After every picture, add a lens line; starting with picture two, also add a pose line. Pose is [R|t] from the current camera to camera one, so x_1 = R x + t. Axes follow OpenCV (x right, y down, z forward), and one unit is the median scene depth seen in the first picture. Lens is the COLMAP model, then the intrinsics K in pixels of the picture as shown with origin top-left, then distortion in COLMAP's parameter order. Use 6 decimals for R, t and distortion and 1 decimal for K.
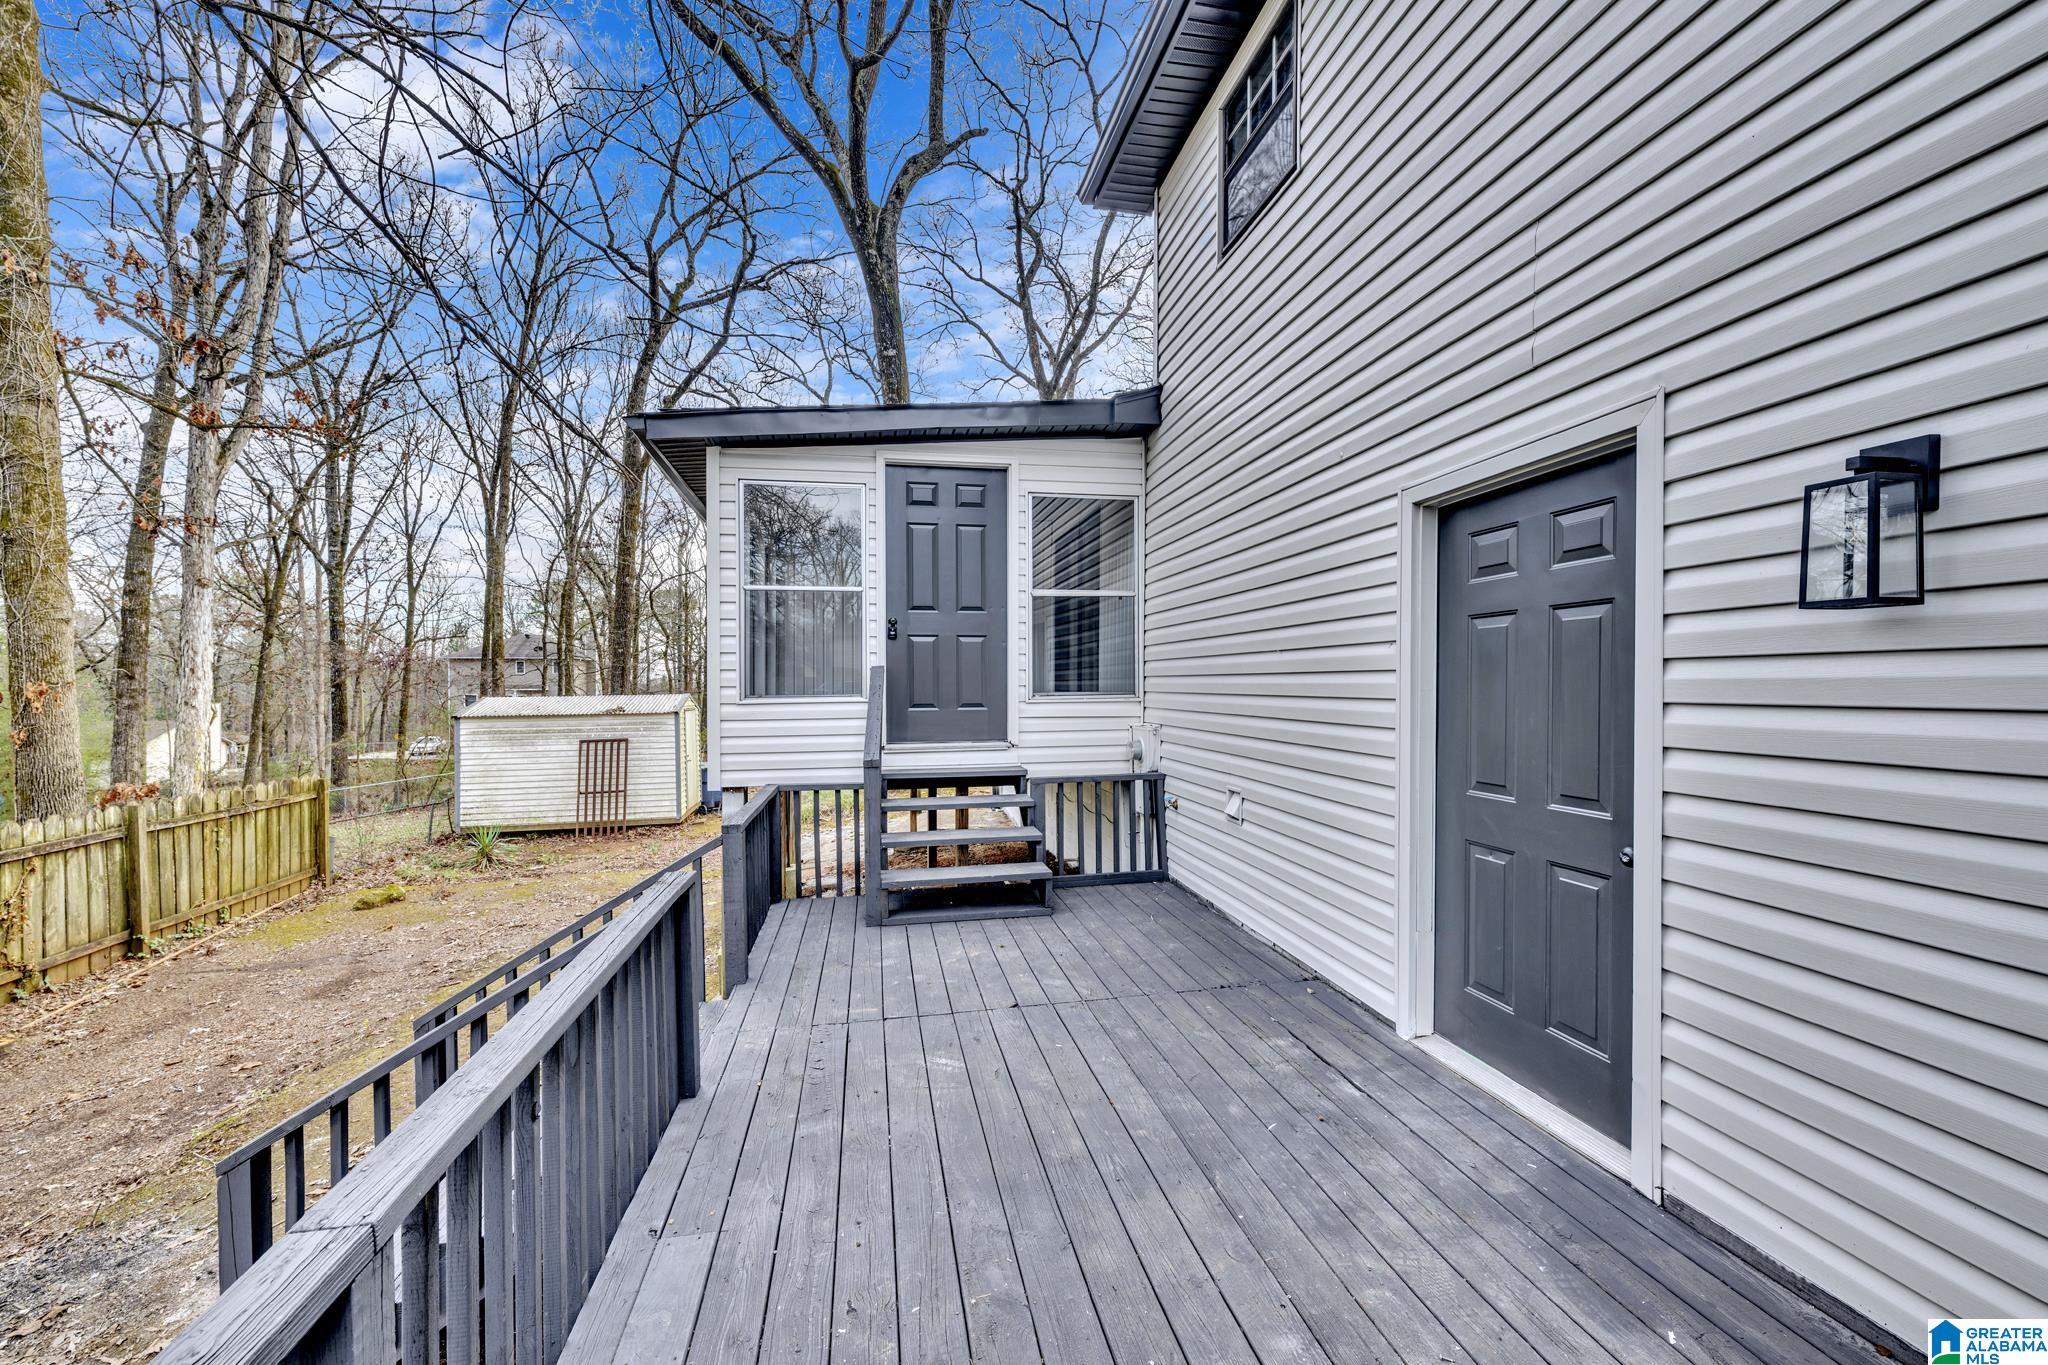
lens RADIAL K [[799.0, 0, 1019.5], [0, 799.0, 693.8], [0, 0, 1]] dist [0.001544, -0.000131]
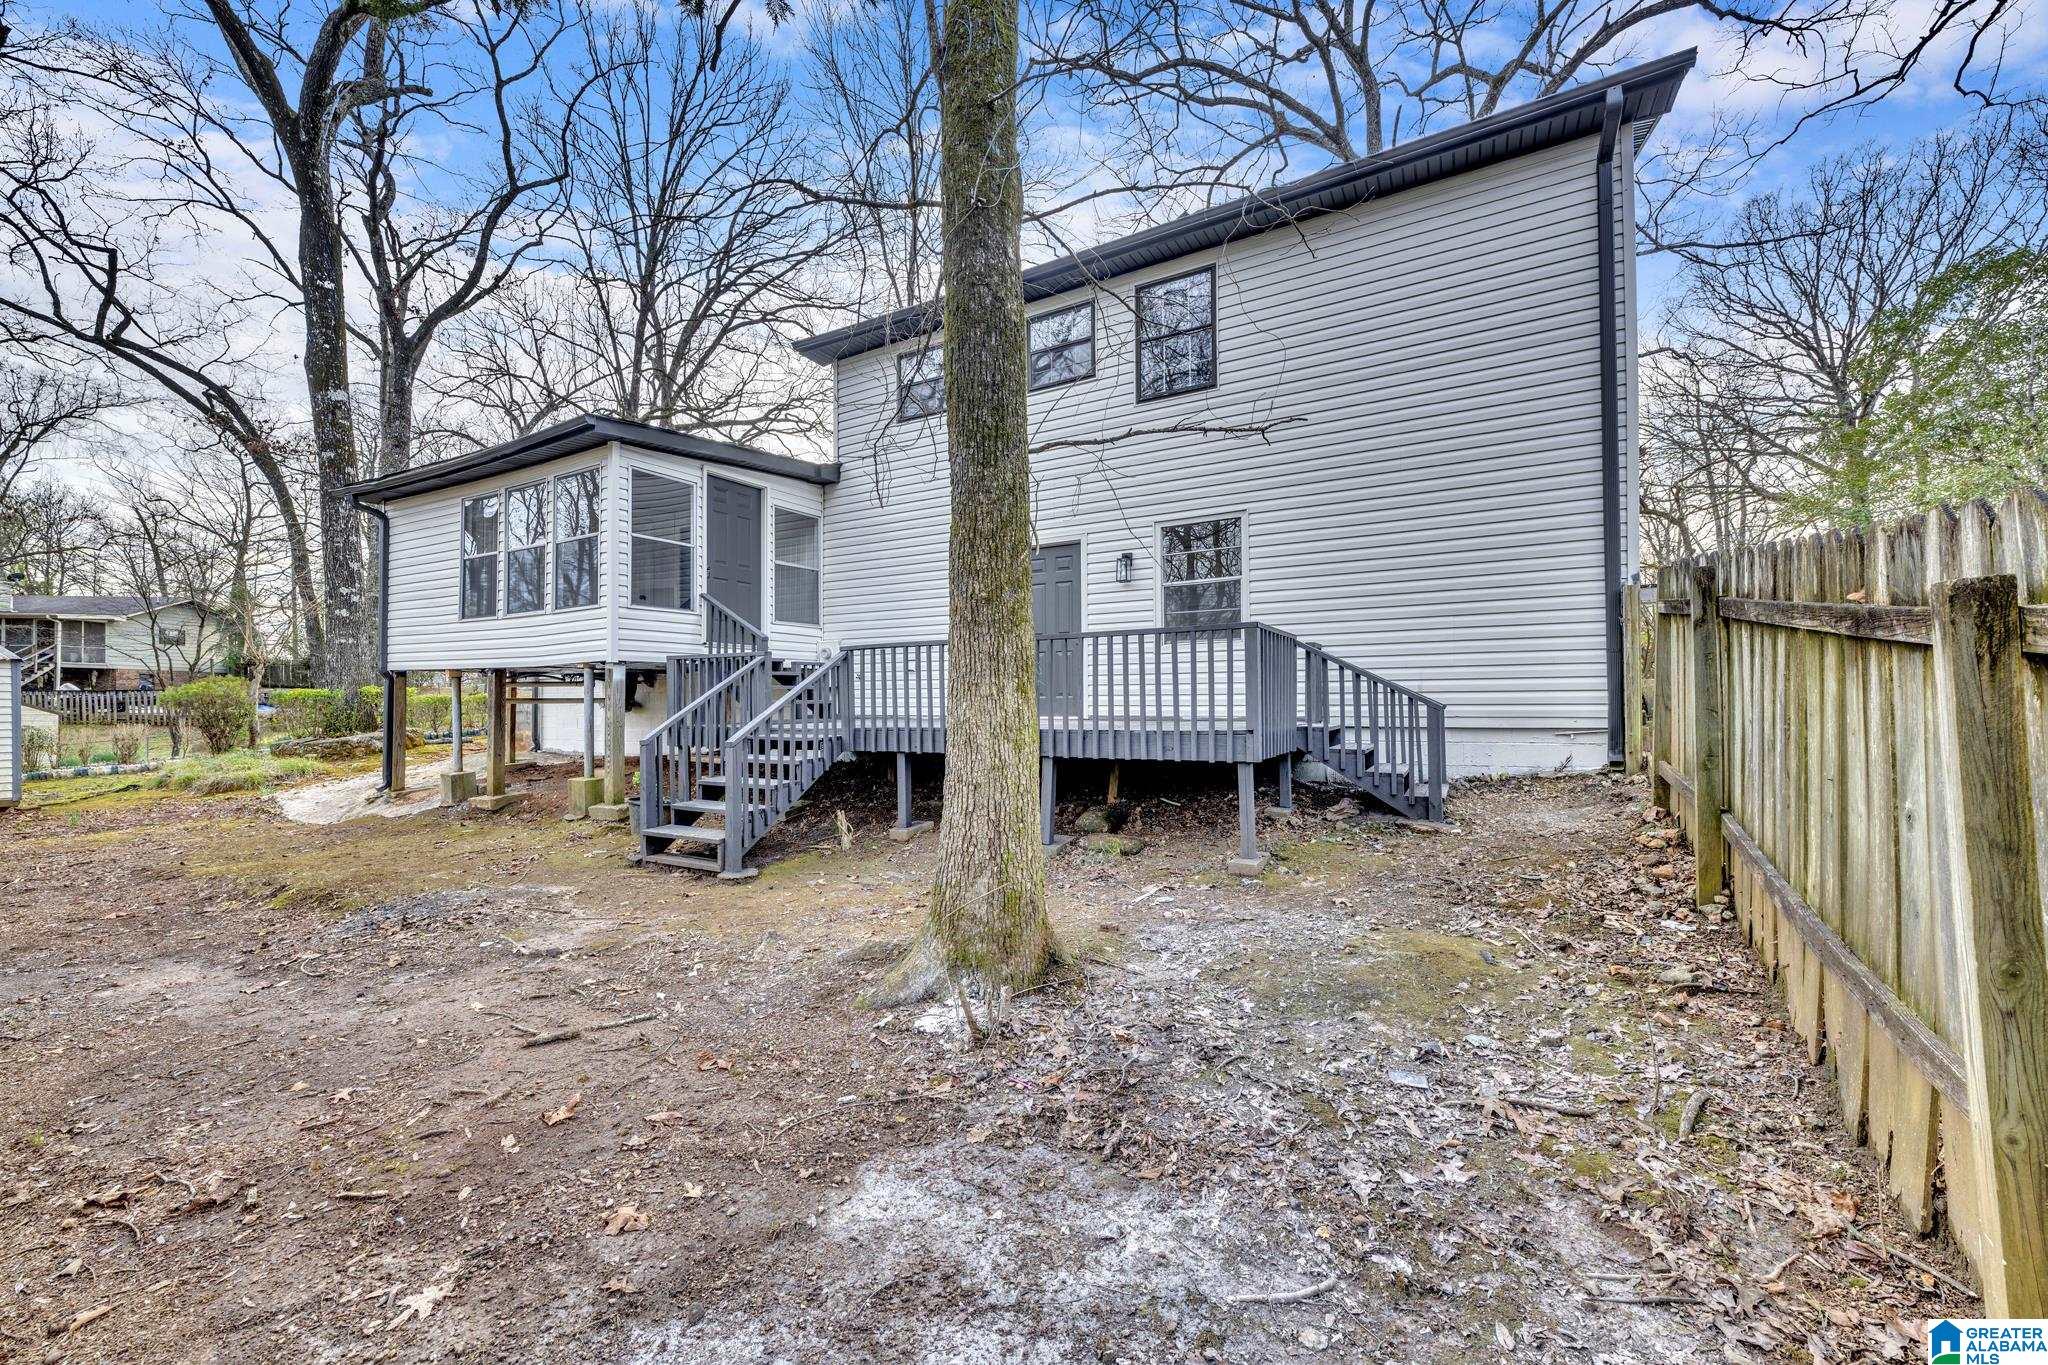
lens RADIAL K [[799.0, 0, 1026.2], [0, 799.0, 693.7], [0, 0, 1]] dist [0.001544, -0.000131]
pose [[0.650913, 0.003875, 0.759143, -0.966685], [0.014438, 0.999743, -0.017483, 0.203097], [-0.759015, 0.022341, 0.650689, -0.568673]]
